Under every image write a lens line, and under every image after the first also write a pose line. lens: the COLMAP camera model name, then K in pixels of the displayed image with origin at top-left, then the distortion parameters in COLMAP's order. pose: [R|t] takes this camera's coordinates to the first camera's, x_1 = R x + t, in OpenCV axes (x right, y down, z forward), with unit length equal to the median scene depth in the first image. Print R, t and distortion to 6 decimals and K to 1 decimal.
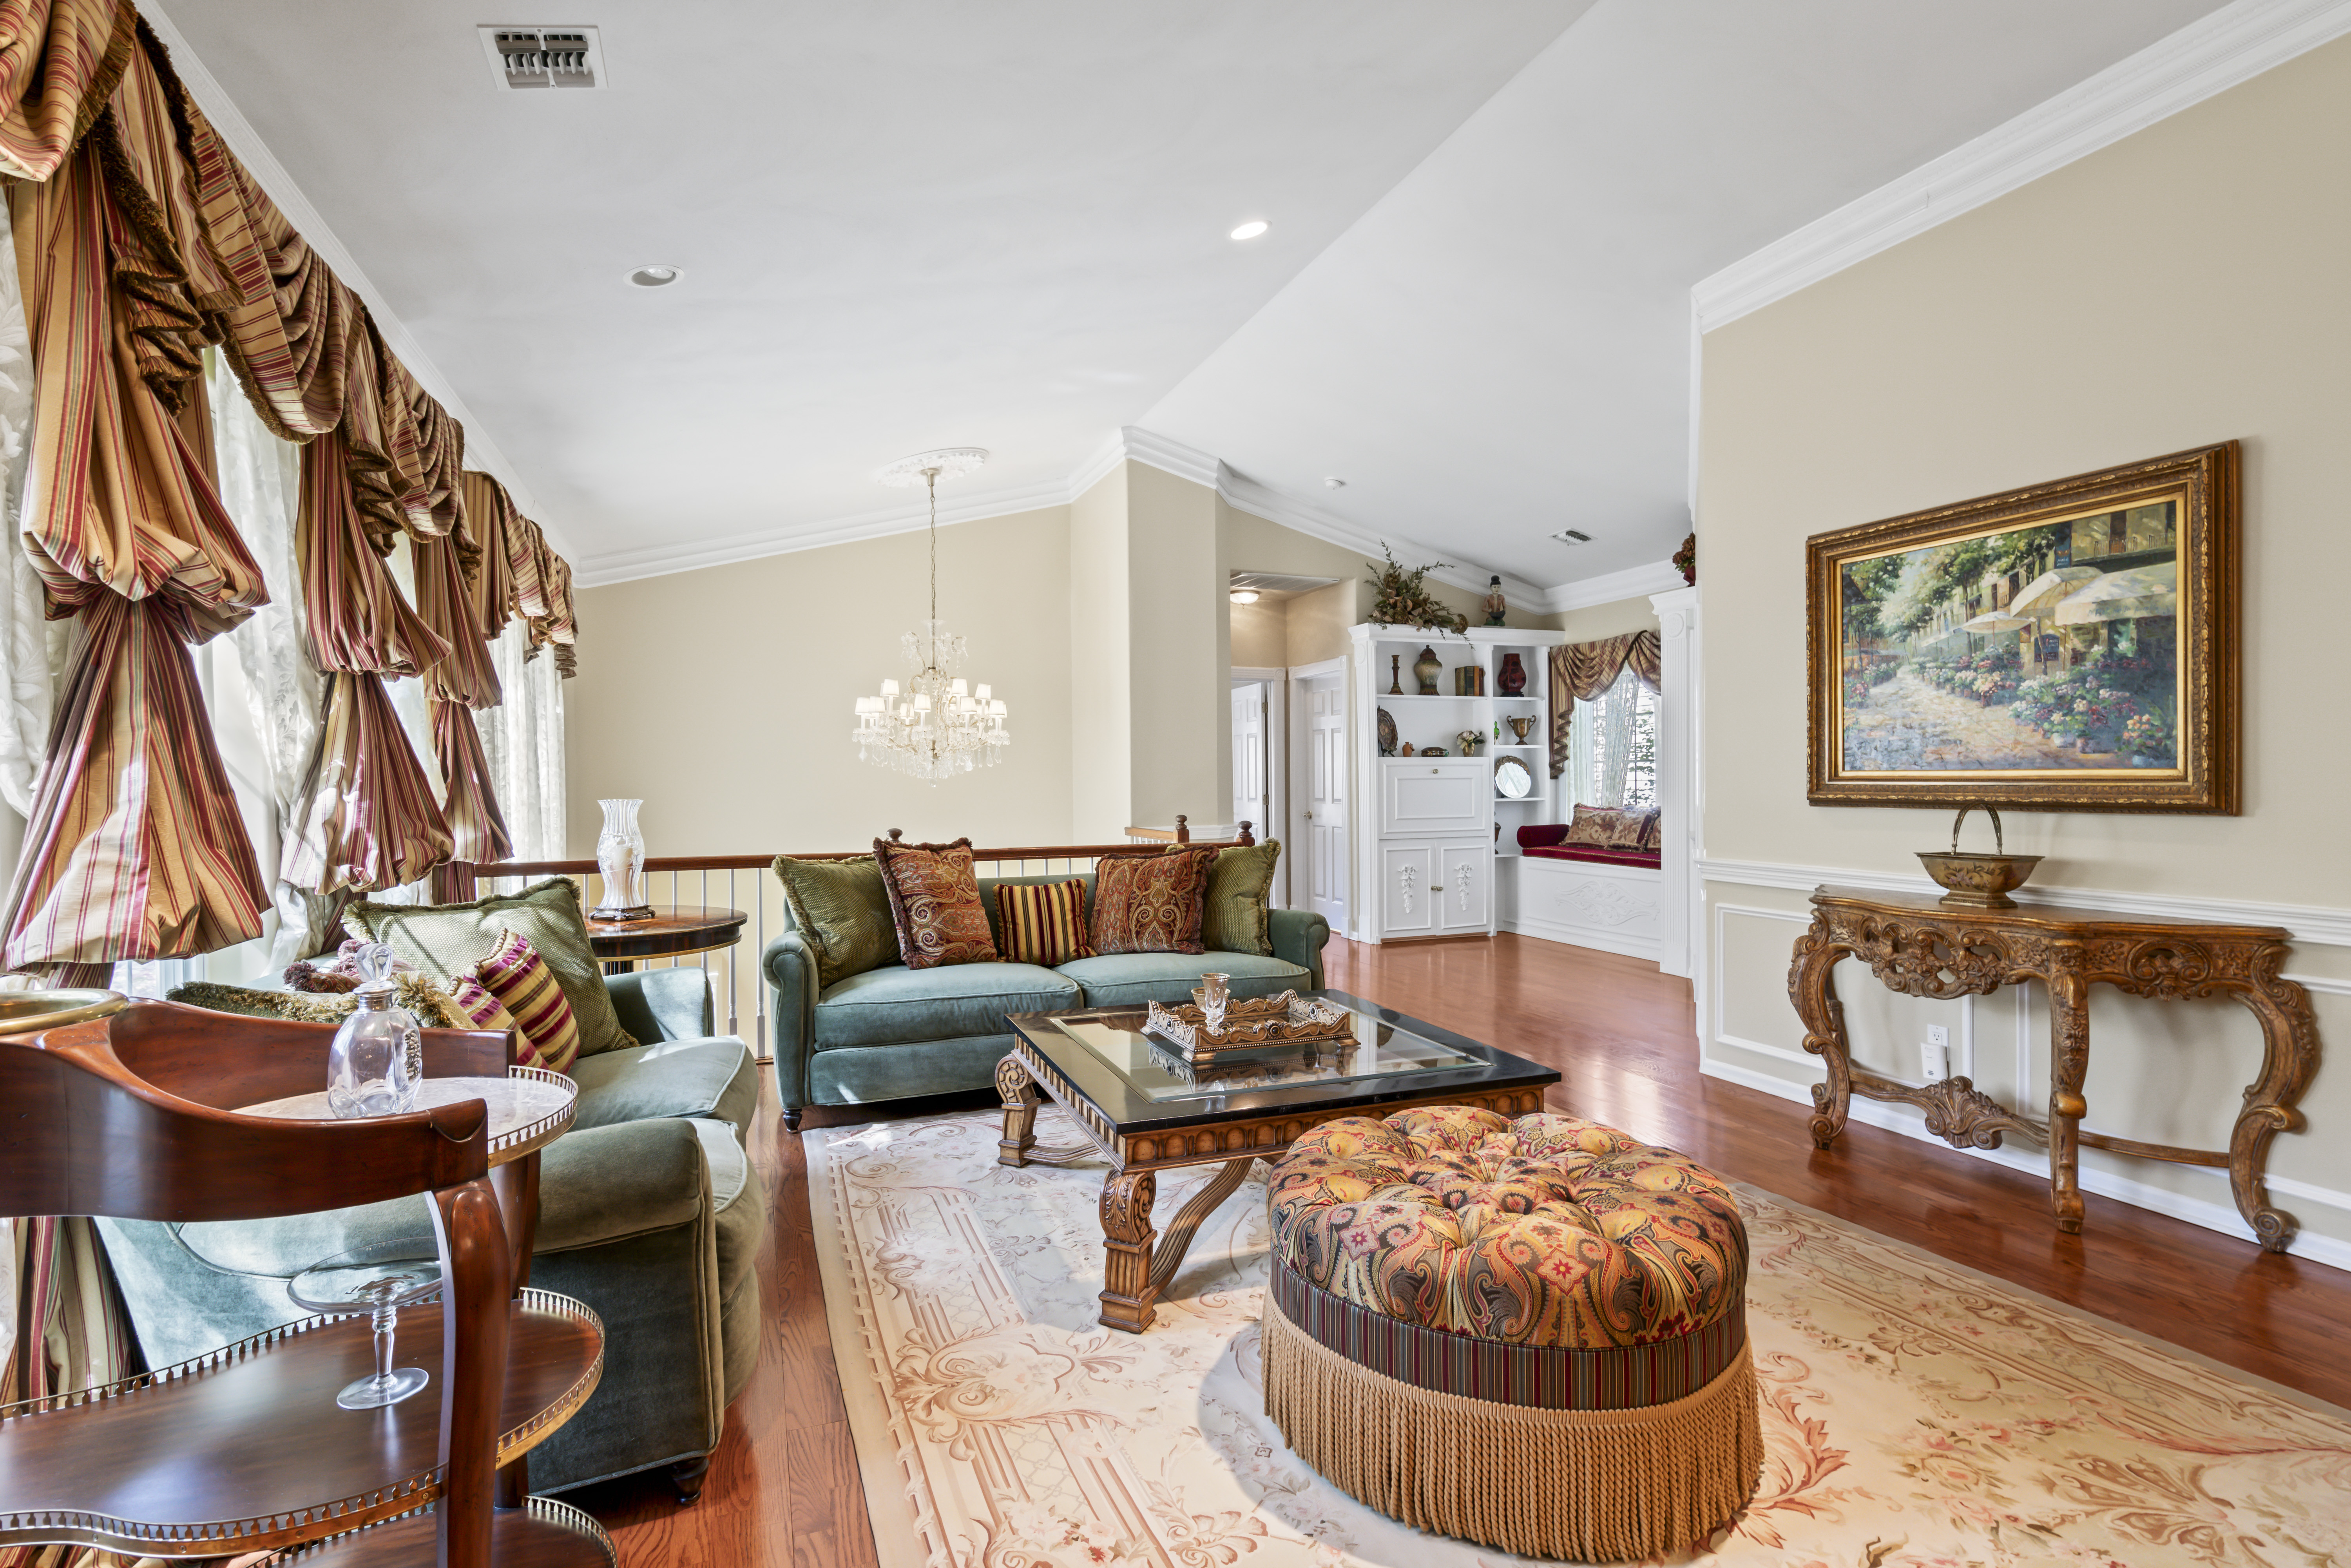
lens RADIAL K [[1100.1, 0, 1175.5], [0, 1100.1, 784.0], [0, 0, 1]] dist [-0.020701, 0.014680]
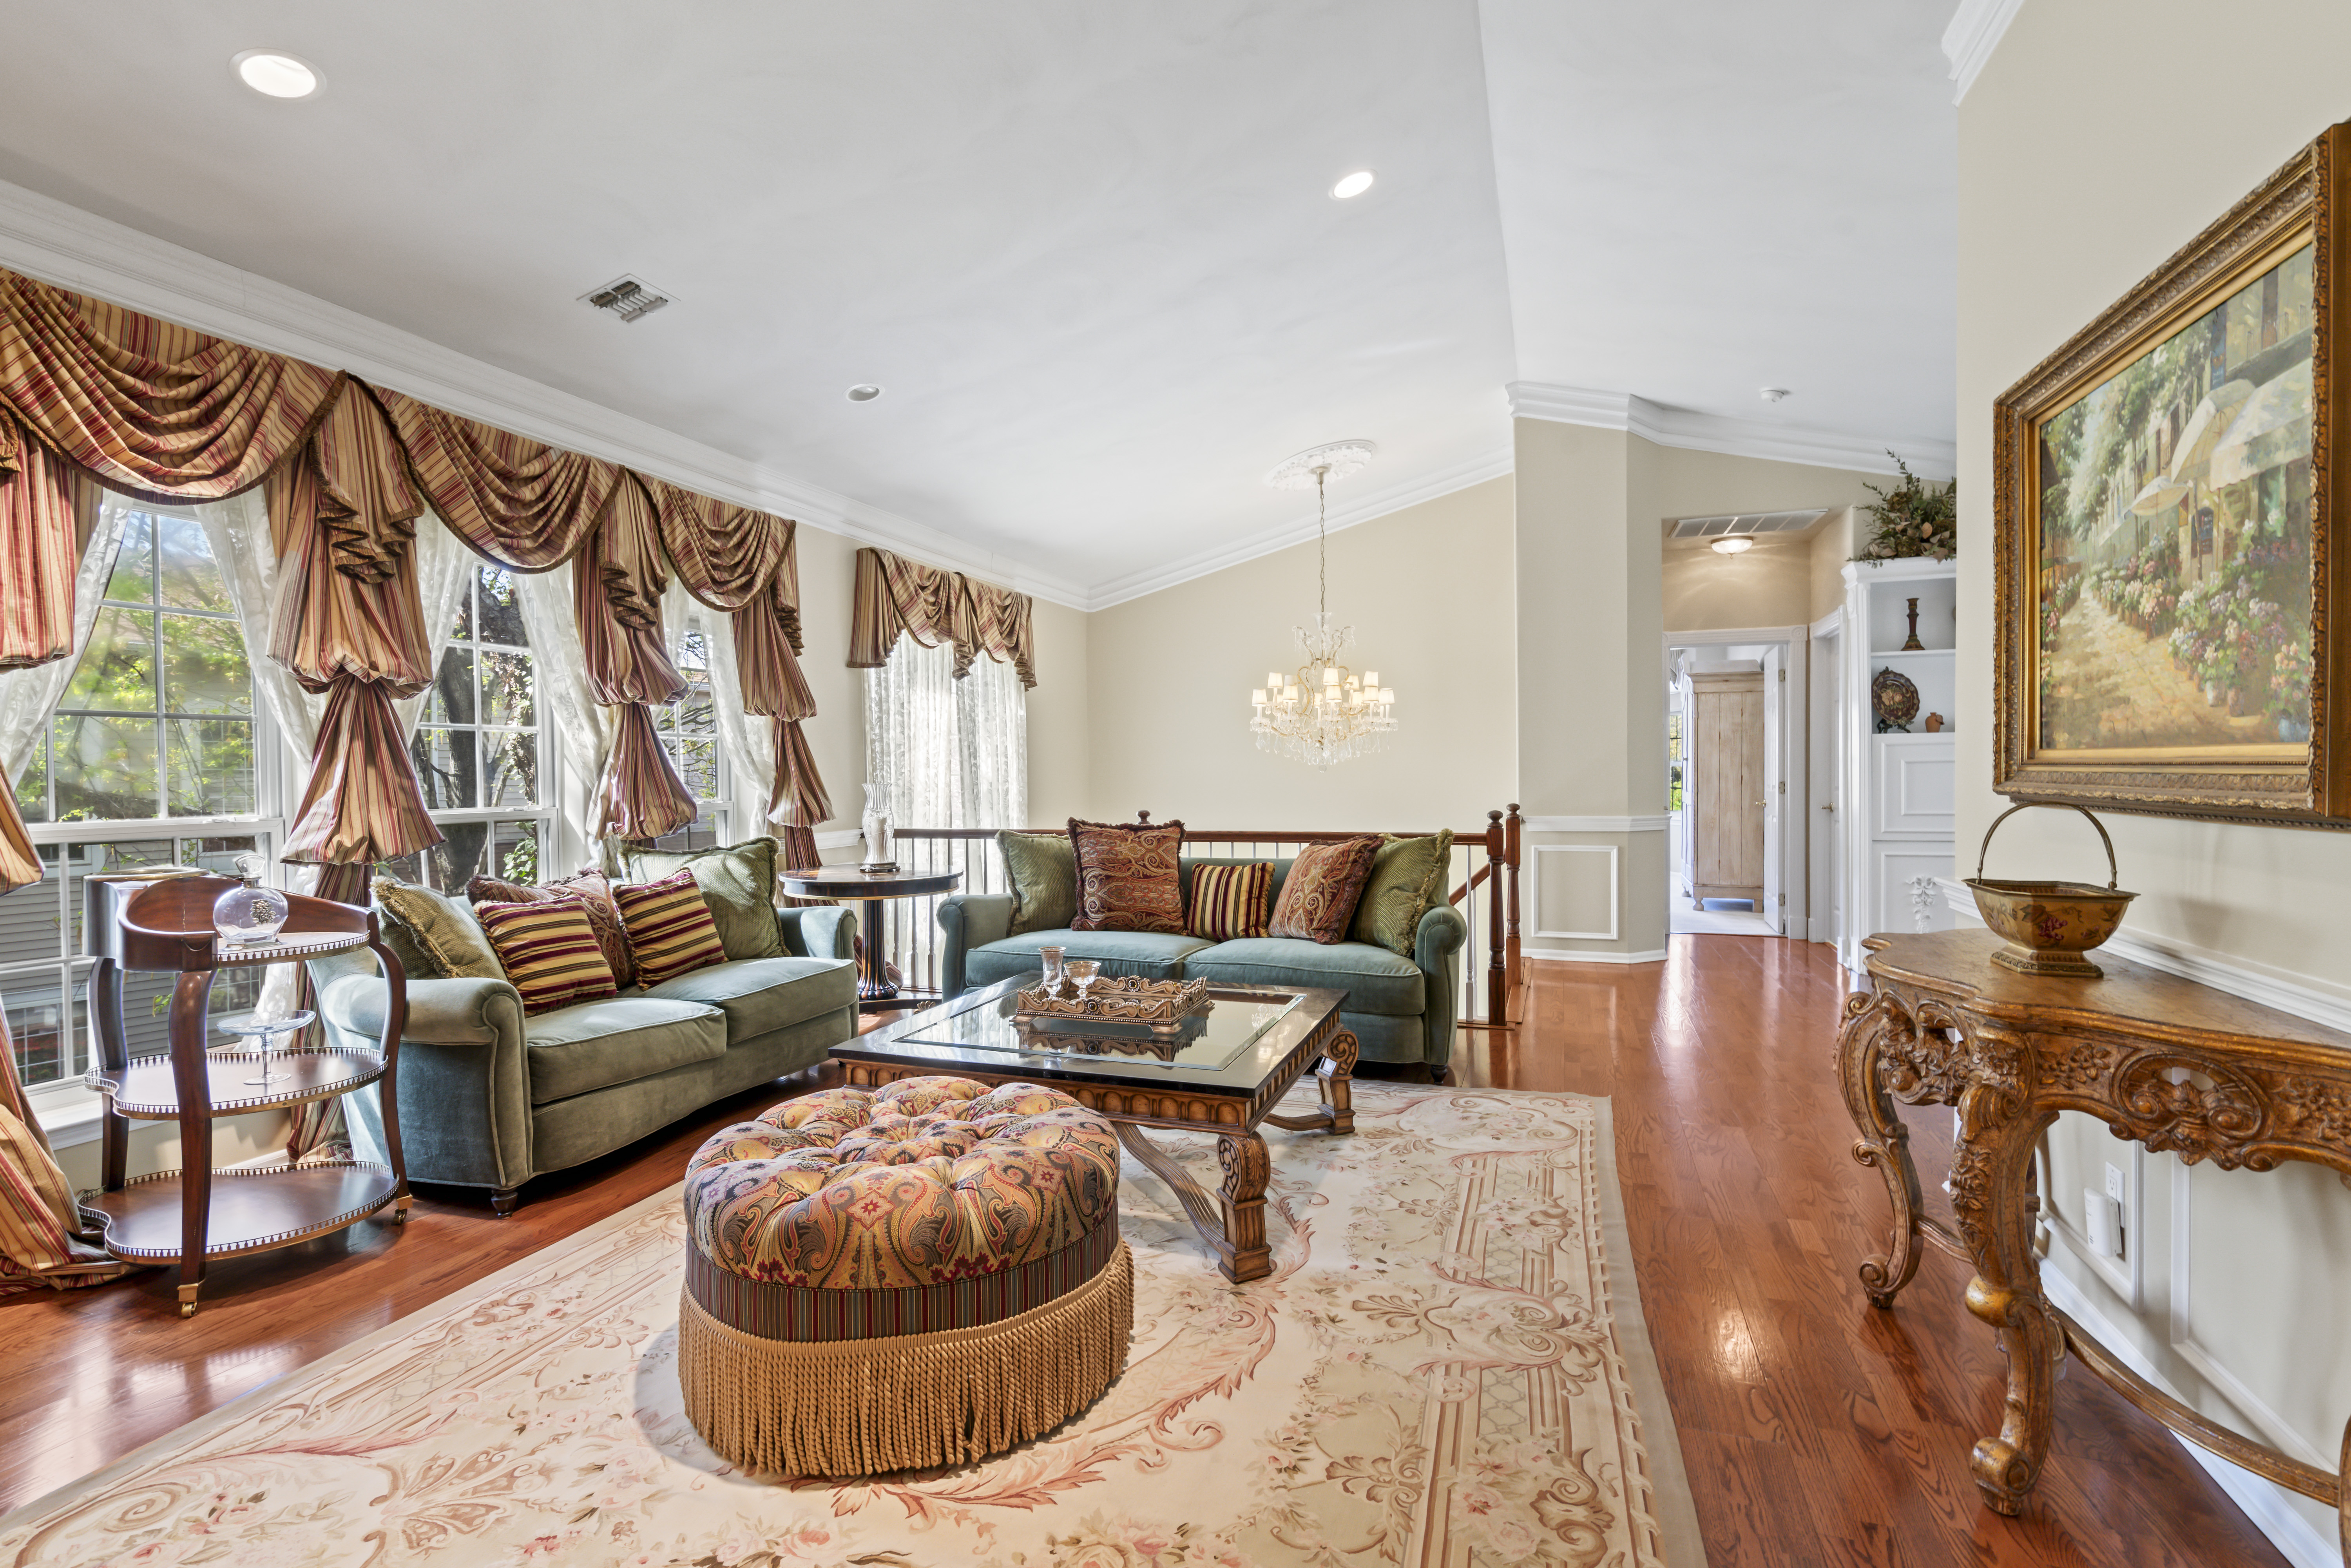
lens RADIAL K [[1113.8, 0, 1175.5], [0, 1113.8, 784.0], [0, 0, 1]] dist [0.002086, 0.001613]
pose [[0.769260, 0.006316, -0.638904, 0.583470], [0.002786, 0.999908, 0.013239, -0.001845], [0.638929, -0.011964, 0.769172, 0.159721]]
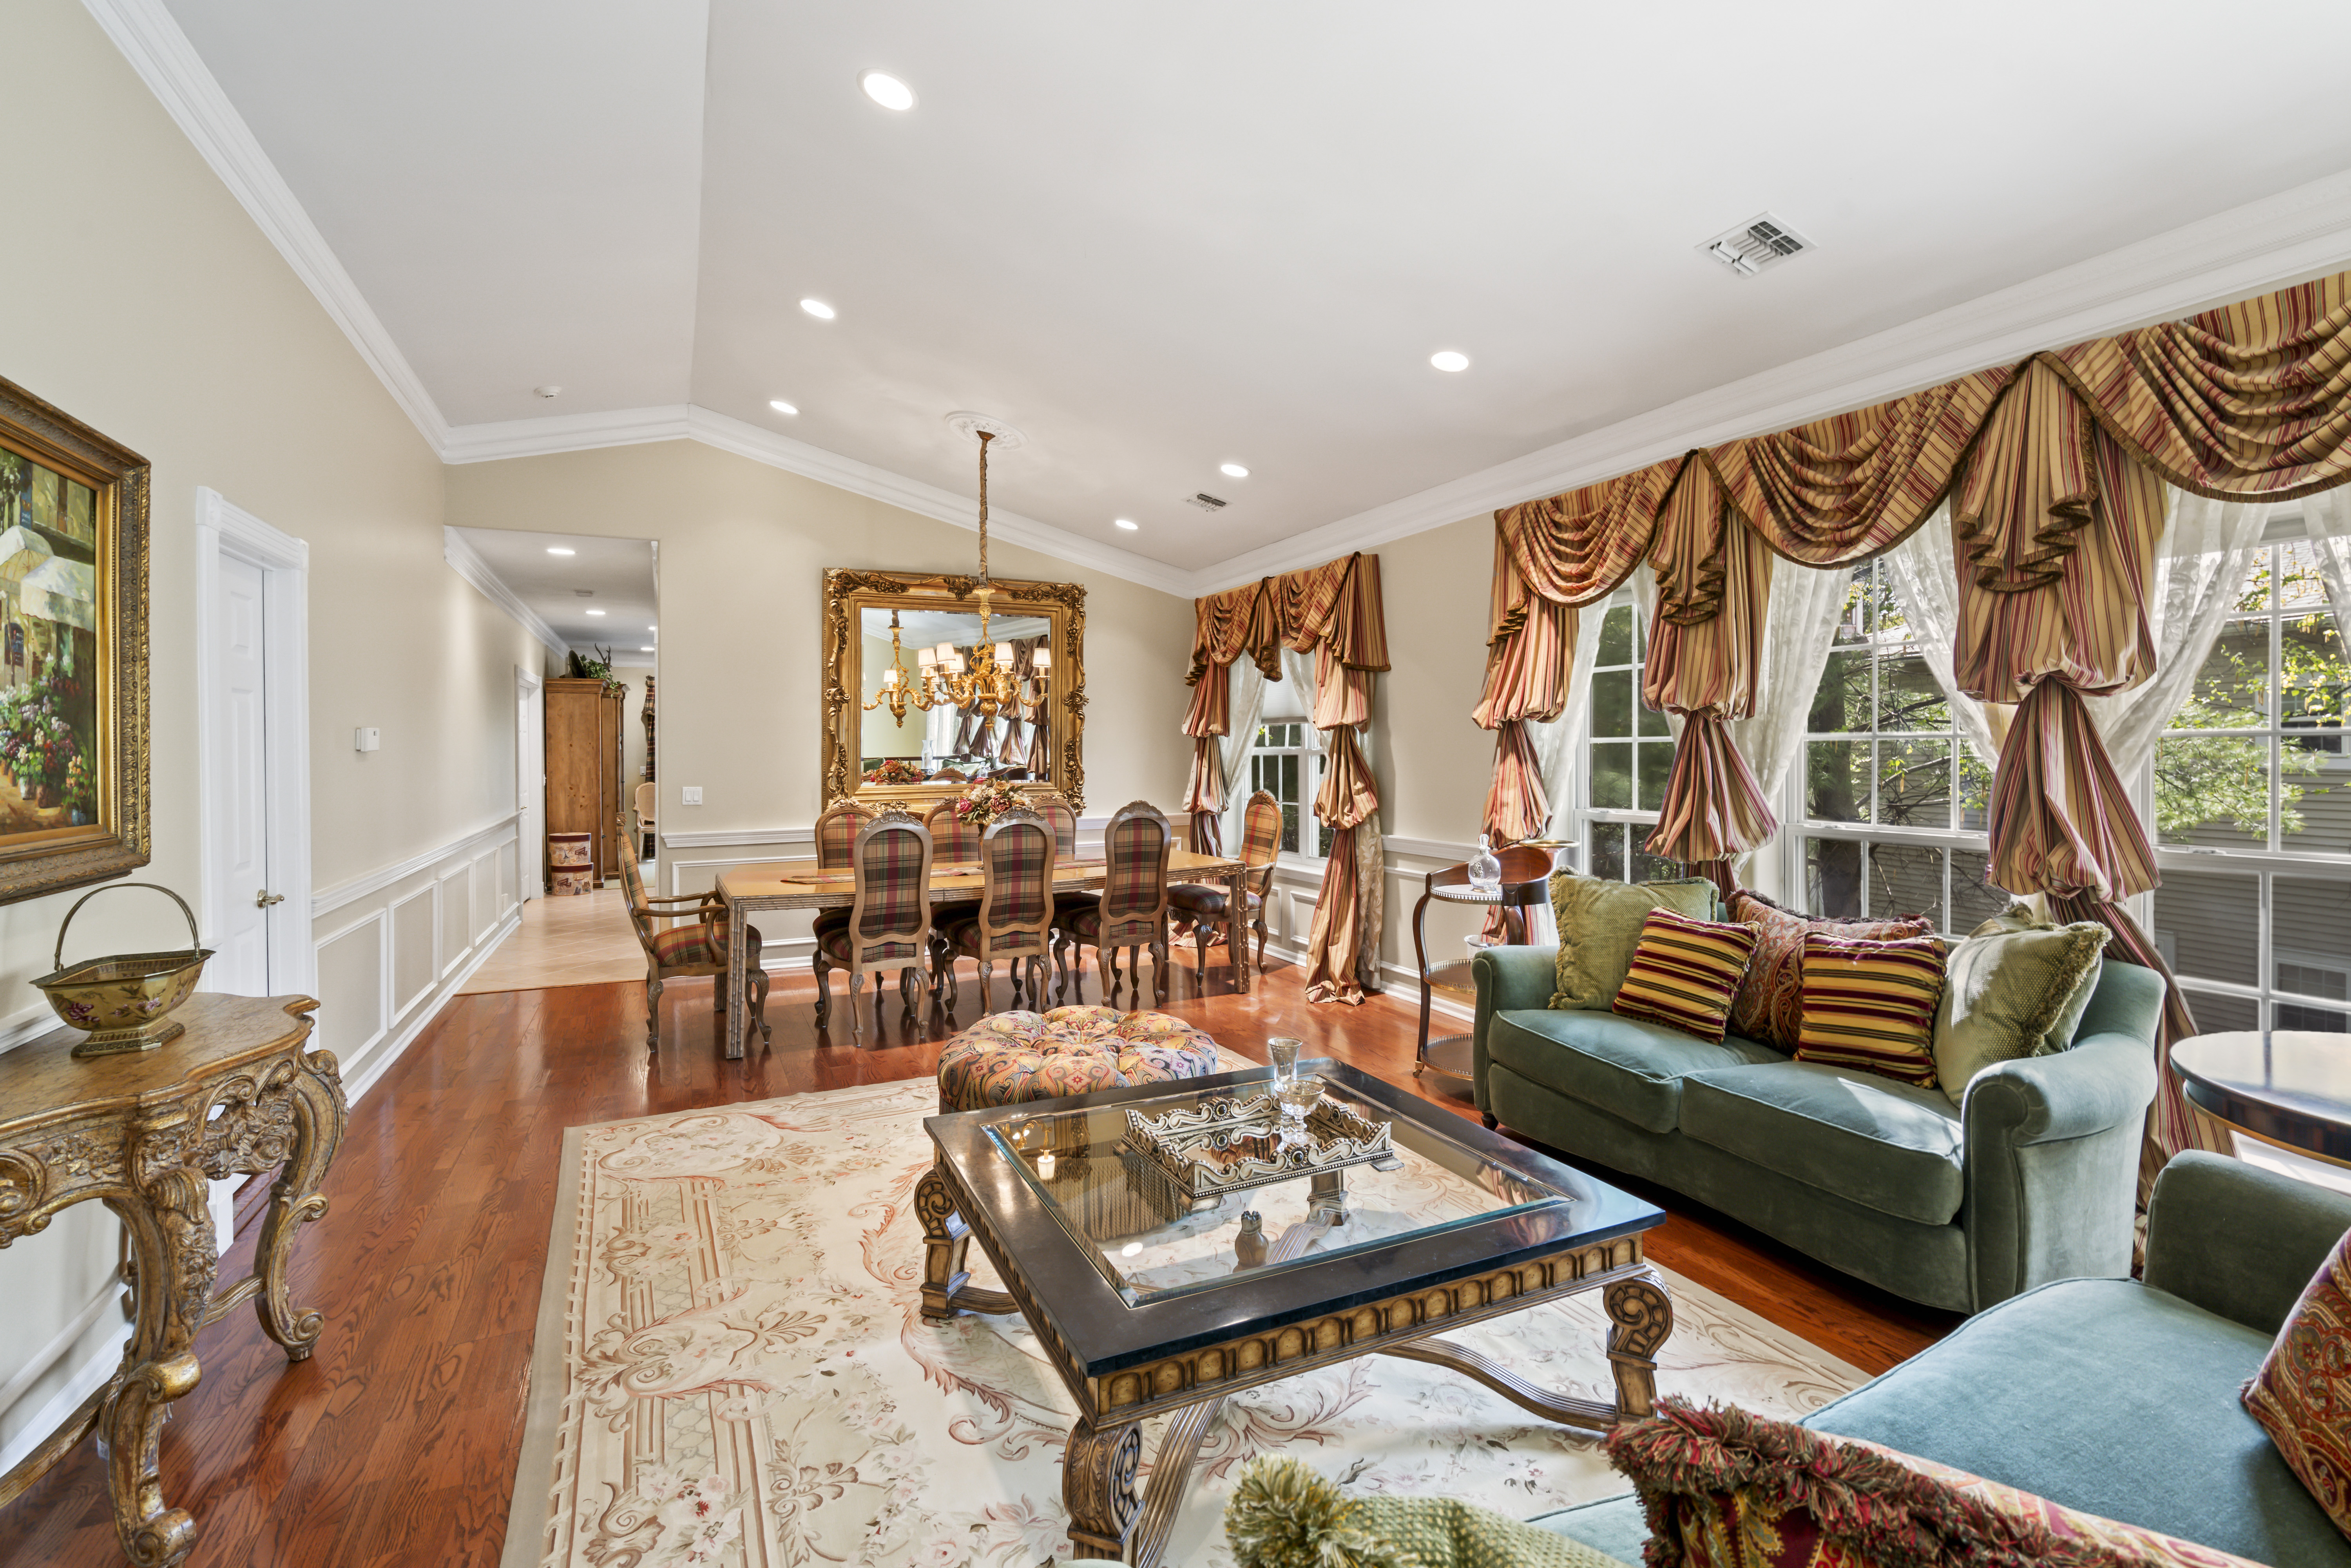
lens RADIAL K [[1074.5, 0, 1171.1], [0, 1074.5, 734.9], [0, 0, 1]] dist [-0.002154, -0.000108]
pose [[-0.997206, 0.013045, -0.073555, 0.129492], [0.013687, 0.999872, -0.008235, -0.043747], [0.073438, -0.009219, -0.997257, 1.288100]]
